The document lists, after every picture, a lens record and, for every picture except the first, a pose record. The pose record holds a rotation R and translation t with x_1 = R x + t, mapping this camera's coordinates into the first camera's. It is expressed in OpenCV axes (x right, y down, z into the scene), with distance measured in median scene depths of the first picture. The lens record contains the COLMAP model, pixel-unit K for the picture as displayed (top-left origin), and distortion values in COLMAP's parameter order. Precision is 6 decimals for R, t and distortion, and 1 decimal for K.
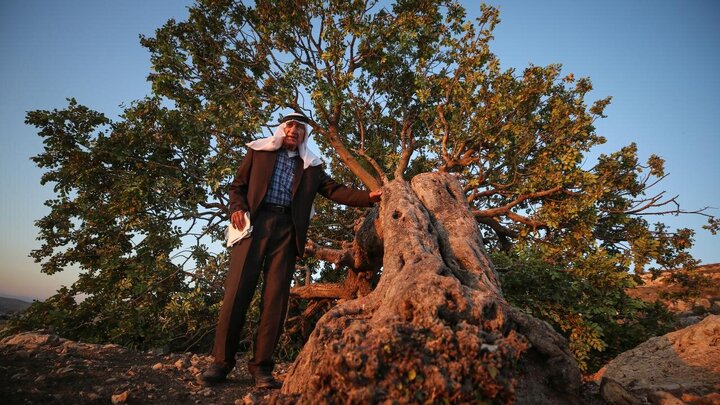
lens RADIAL K [[324.6, 0, 363.2], [0, 324.6, 199.5], [0, 0, 1]] dist [-0.046508, 0.013207]
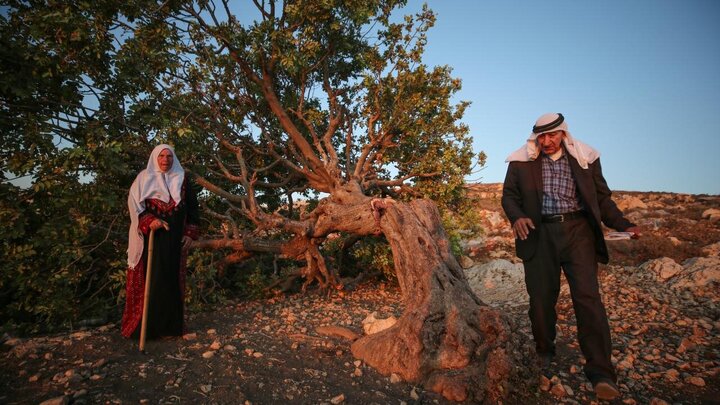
lens RADIAL K [[324.6, 0, 363.2], [0, 324.6, 199.5], [0, 0, 1]] dist [-0.046508, 0.013207]
pose [[0.835503, 0.041686, 0.547902, -0.861131], [-0.205625, 0.948389, 0.241404, -0.400352], [-0.509561, -0.314356, 0.800954, -0.022950]]
